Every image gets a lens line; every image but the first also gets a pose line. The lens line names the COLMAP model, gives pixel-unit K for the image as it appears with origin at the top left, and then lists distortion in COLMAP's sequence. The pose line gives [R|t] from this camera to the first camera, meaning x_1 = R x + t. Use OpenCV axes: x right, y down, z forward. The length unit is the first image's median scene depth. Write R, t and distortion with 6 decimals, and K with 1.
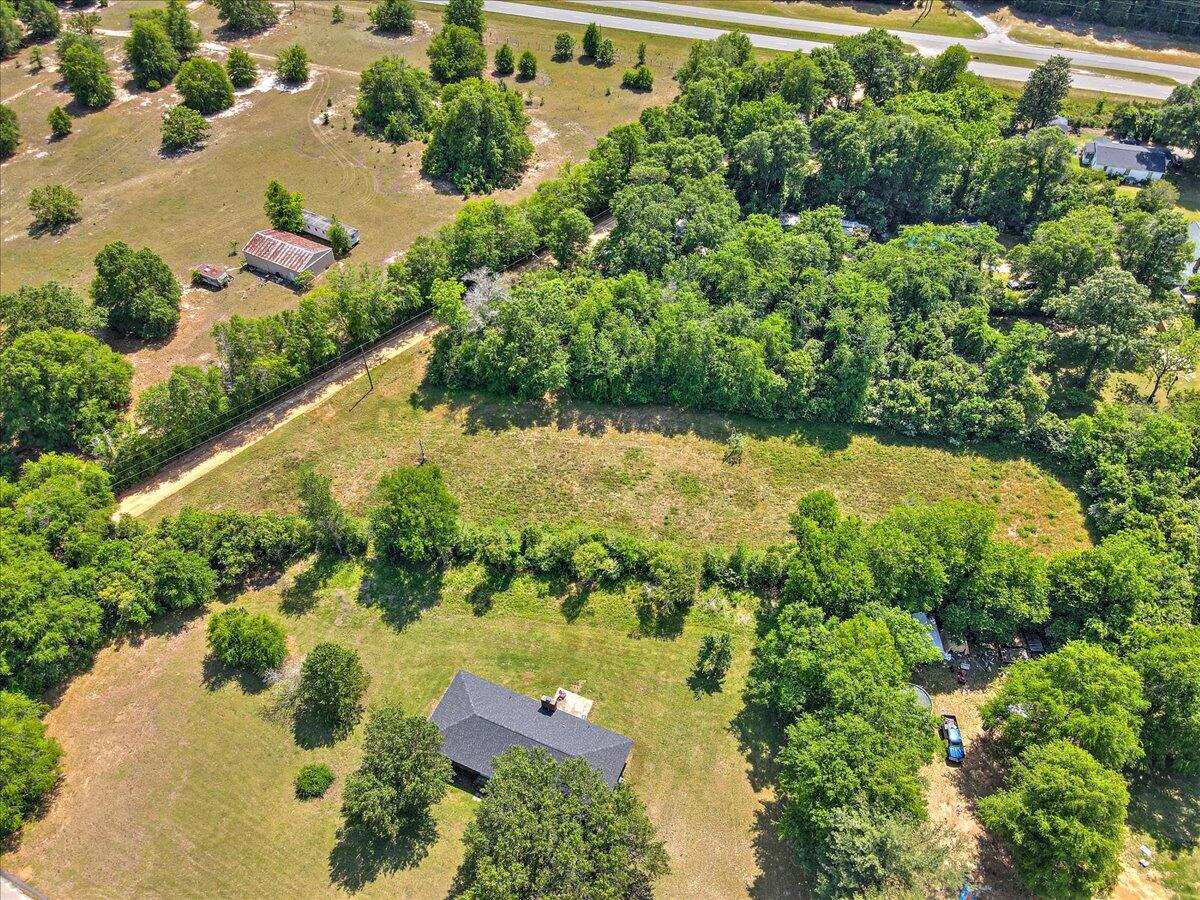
lens RADIAL K [[875.2, 0, 603.9], [0, 875.2, 448.0], [0, 0, 1]] dist [0.004759, 0.014876]
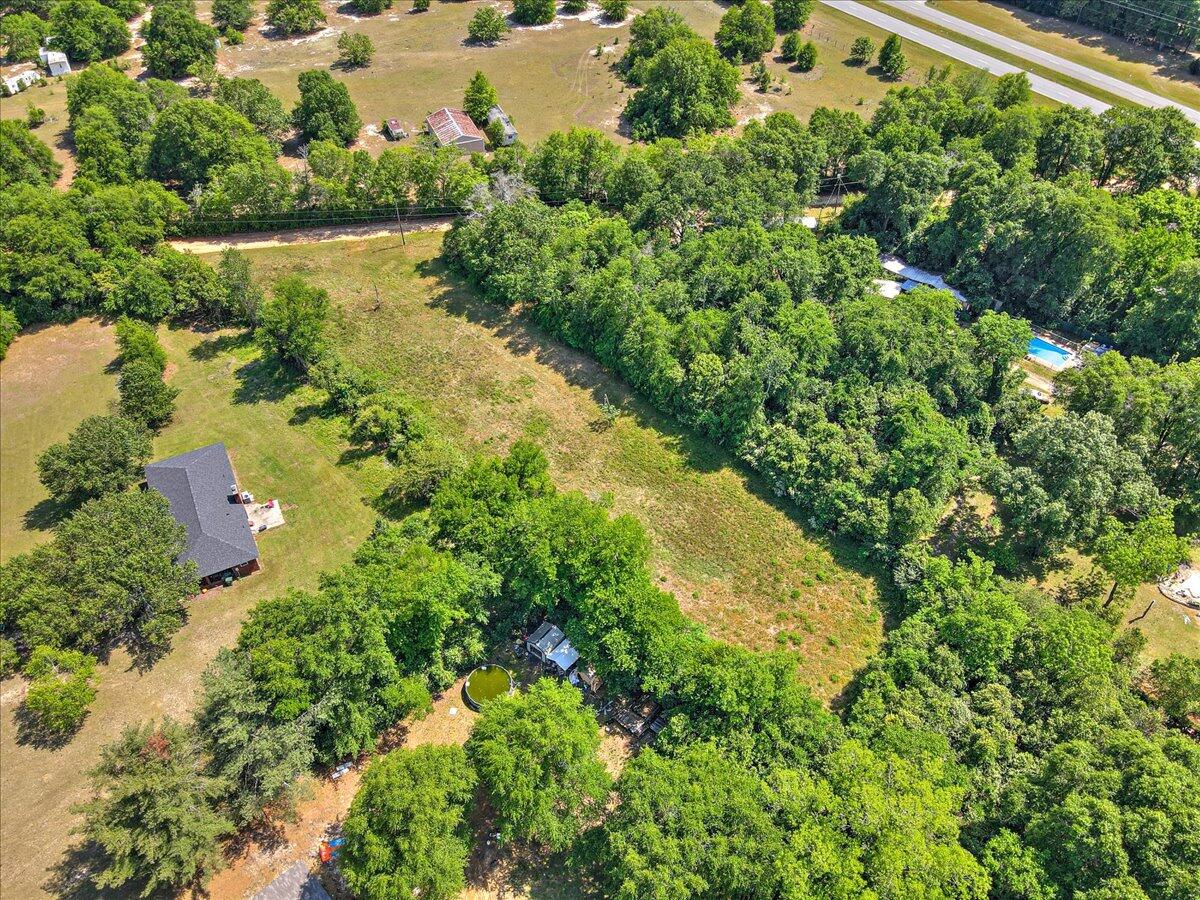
lens RADIAL K [[875.2, 0, 598.7], [0, 875.2, 444.1], [0, 0, 1]] dist [0.004759, 0.014876]
pose [[0.779025, 0.440155, -0.446524, 0.577951], [-0.455480, 0.886698, 0.079403, -0.046656], [0.430881, 0.141526, 0.891242, 0.154336]]
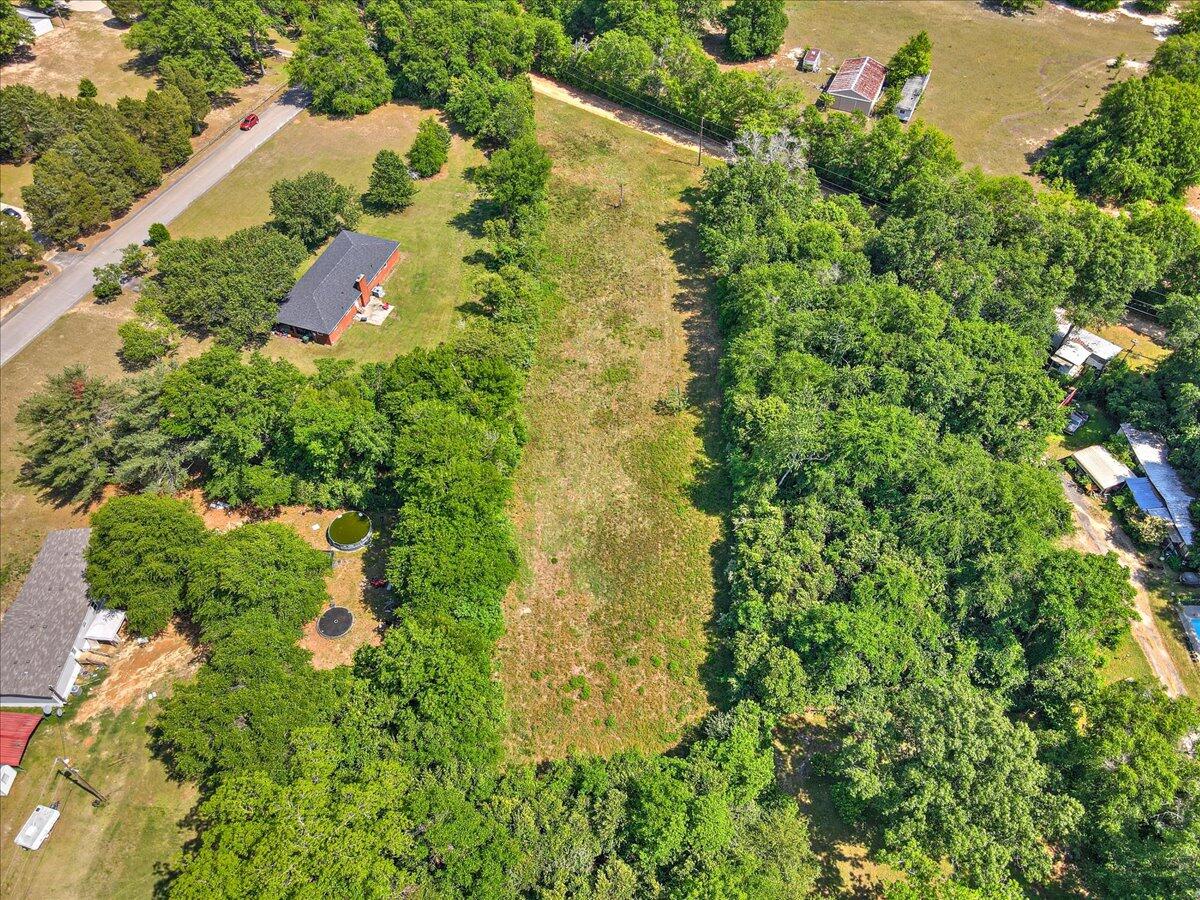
lens RADIAL K [[875.2, 0, 600.0], [0, 875.2, 444.2], [0, 0, 1]] dist [0.004759, 0.014876]
pose [[0.093159, 0.755175, -0.648870, 0.746218], [-0.727982, 0.496259, 0.473043, -0.345005], [0.679237, 0.428298, 0.595985, 0.437966]]
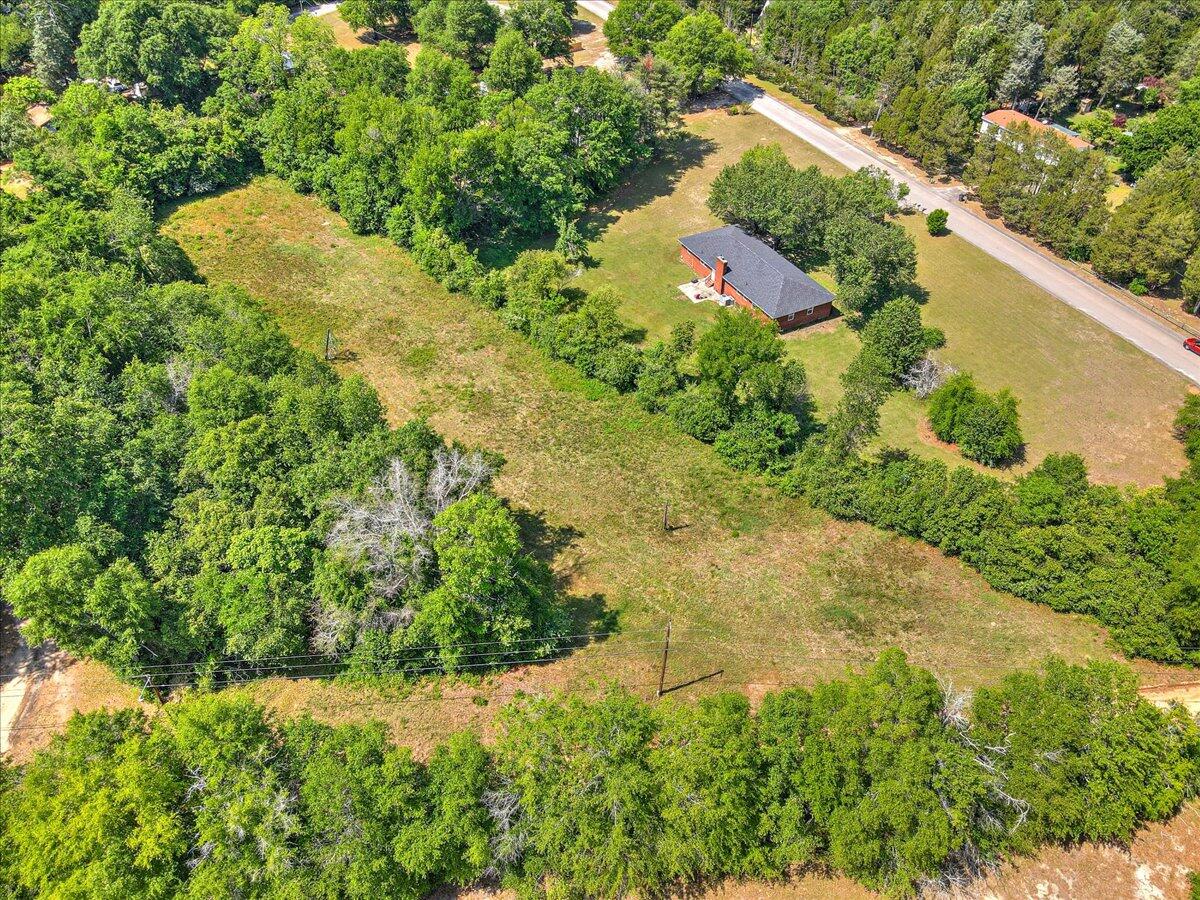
lens RADIAL K [[875.2, 0, 598.7], [0, 875.2, 445.9], [0, 0, 1]] dist [0.004759, 0.014876]
pose [[-0.776472, -0.420394, 0.469424, -0.438996], [0.451886, 0.147725, 0.879759, -0.572181], [-0.439191, 0.895235, 0.075266, 0.909842]]
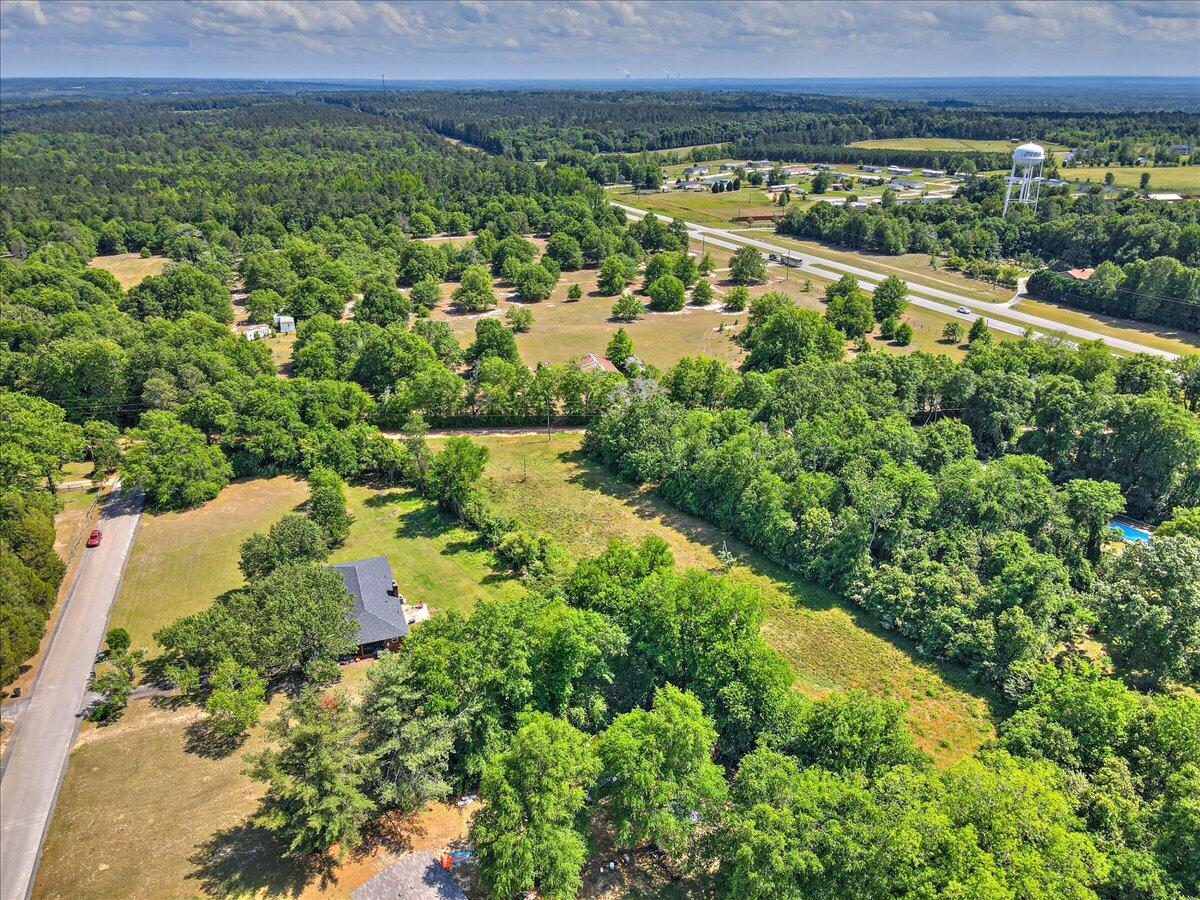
lens RADIAL K [[875.2, 0, 601.6], [0, 875.2, 451.7], [0, 0, 1]] dist [0.004759, 0.014876]
pose [[0.691567, 0.285595, -0.663453, 0.700532], [-0.522077, 0.832397, -0.185880, 0.157072], [0.499170, 0.474922, 0.724761, 0.109155]]
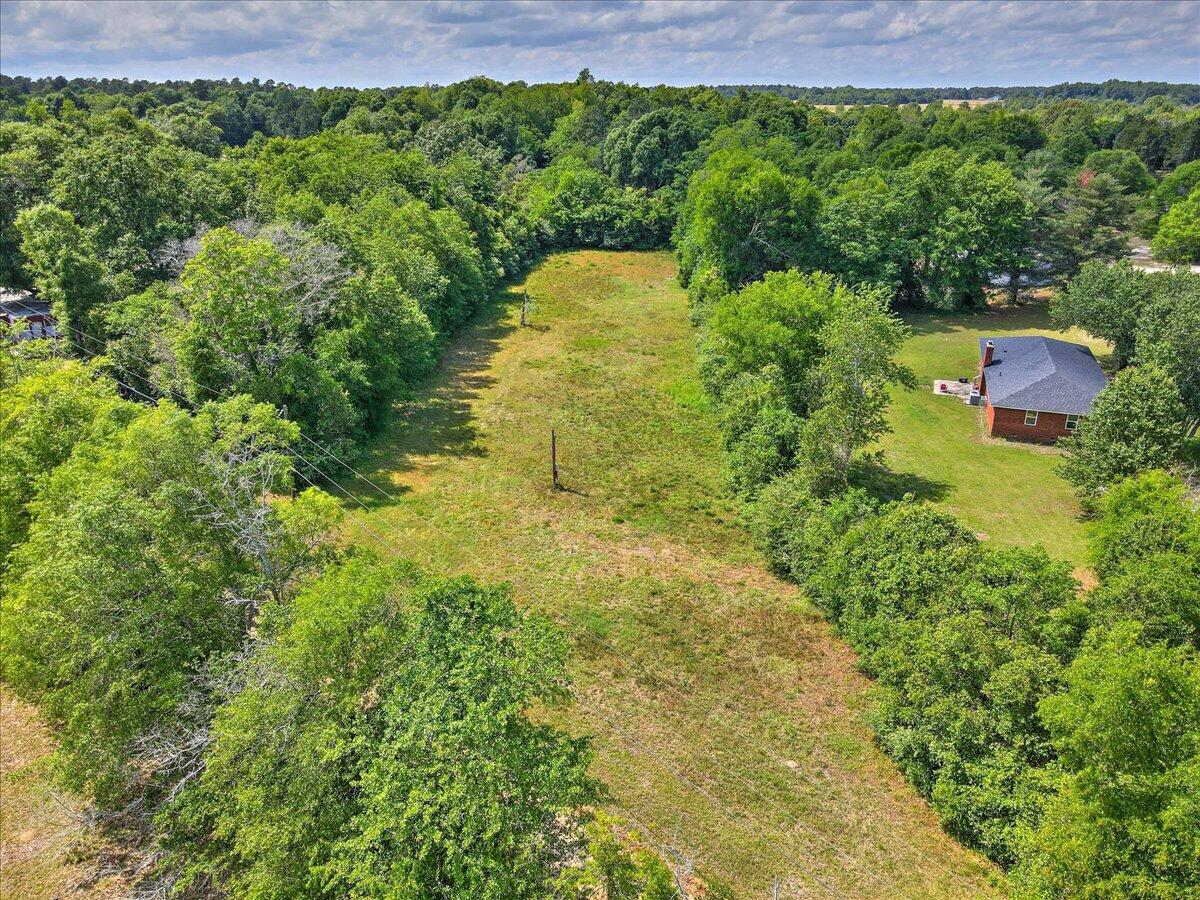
lens RADIAL K [[875.2, 0, 597.6], [0, 875.2, 444.2], [0, 0, 1]] dist [0.004759, 0.014876]
pose [[-0.065260, -0.370637, 0.926482, -0.629257], [0.722595, 0.622764, 0.300034, -0.123290], [-0.688184, 0.689052, 0.227179, 0.854467]]
